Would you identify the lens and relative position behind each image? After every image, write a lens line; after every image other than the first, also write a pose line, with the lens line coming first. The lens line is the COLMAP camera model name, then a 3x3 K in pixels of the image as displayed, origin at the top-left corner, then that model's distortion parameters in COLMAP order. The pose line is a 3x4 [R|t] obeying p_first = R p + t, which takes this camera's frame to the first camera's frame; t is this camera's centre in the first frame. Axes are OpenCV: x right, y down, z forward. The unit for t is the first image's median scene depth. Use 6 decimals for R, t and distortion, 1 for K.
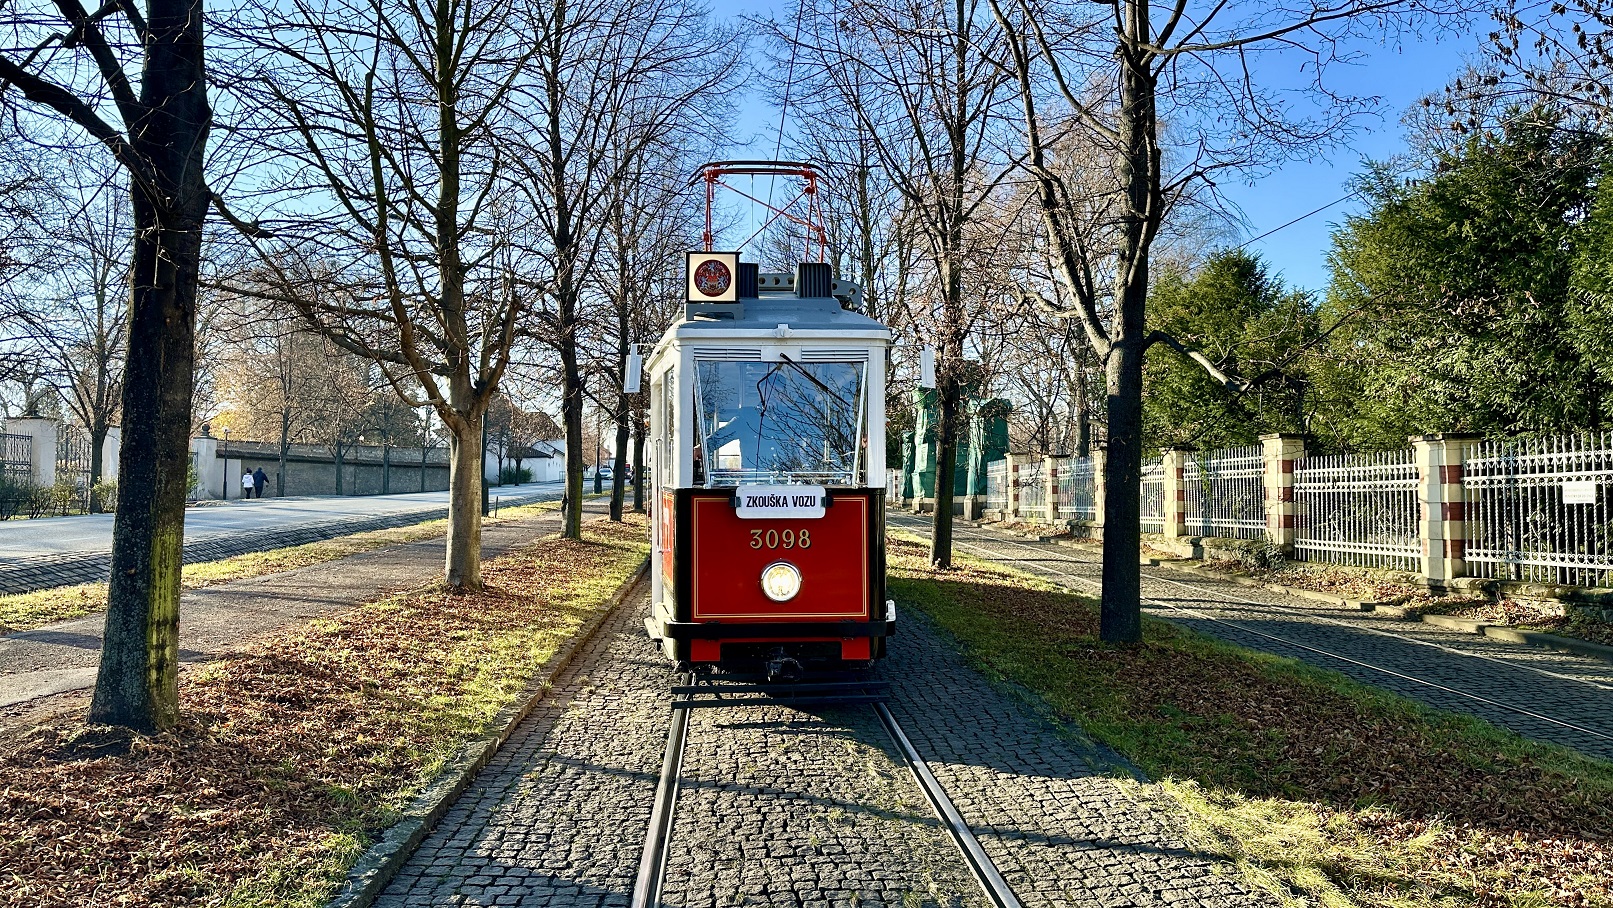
lens RADIAL K [[1232.8, 0, 806.5], [0, 1232.8, 454.0], [0, 0, 1]] dist [0.000432, -0.003874]
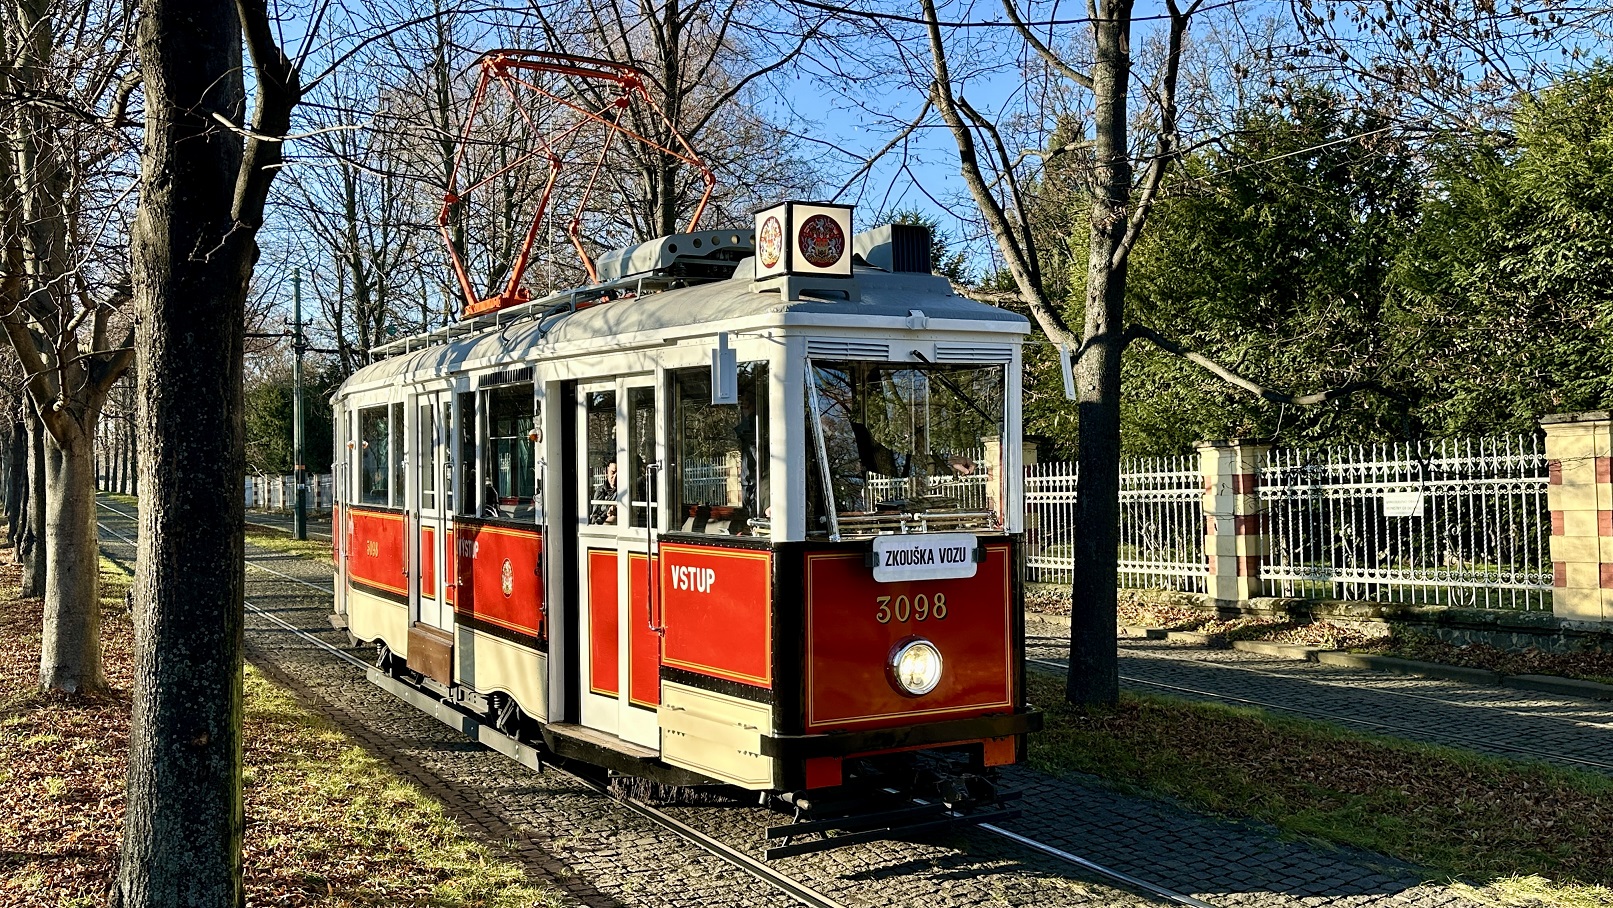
lens RADIAL K [[1524.8, 0, 805.5], [0, 1524.8, 470.0], [0, 0, 1]] dist [0.003620, 0.000562]
pose [[0.913261, -0.008820, 0.407280, -0.248425], [0.001589, 0.999835, 0.018091, -0.015817], [-0.407372, -0.015874, 0.913124, 0.117778]]
